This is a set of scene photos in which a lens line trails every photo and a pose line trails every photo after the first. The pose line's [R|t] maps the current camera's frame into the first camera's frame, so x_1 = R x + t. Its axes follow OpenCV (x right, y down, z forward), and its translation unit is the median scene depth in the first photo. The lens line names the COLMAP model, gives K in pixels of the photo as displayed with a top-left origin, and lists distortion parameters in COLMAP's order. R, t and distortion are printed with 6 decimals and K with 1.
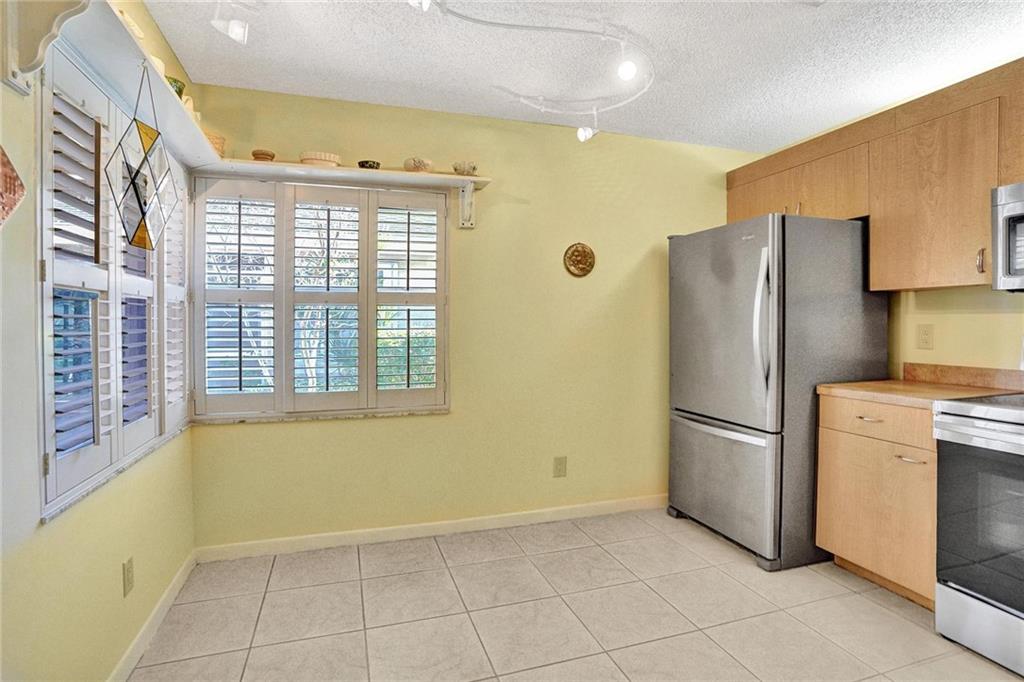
lens RADIAL K [[406.9, 0, 553.4], [0, 406.9, 322.1], [0, 0, 1]] dist [-0.025818, 0.000113]
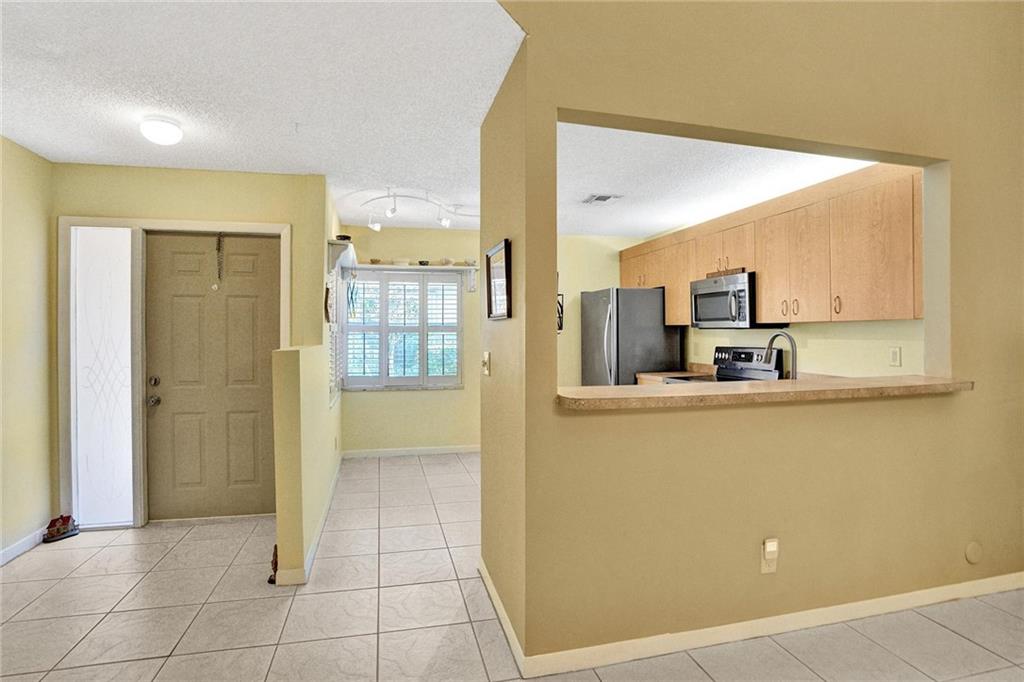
lens RADIAL K [[487.4, 0, 512.0], [0, 487.4, 341.0], [0, 0, 1]] dist [0.000110, 0.000034]
pose [[0.979664, 0.000948, -0.200642, 0.441124], [0.002922, 0.999815, 0.018993, -0.043679], [0.200623, -0.019193, 0.979480, -1.241601]]
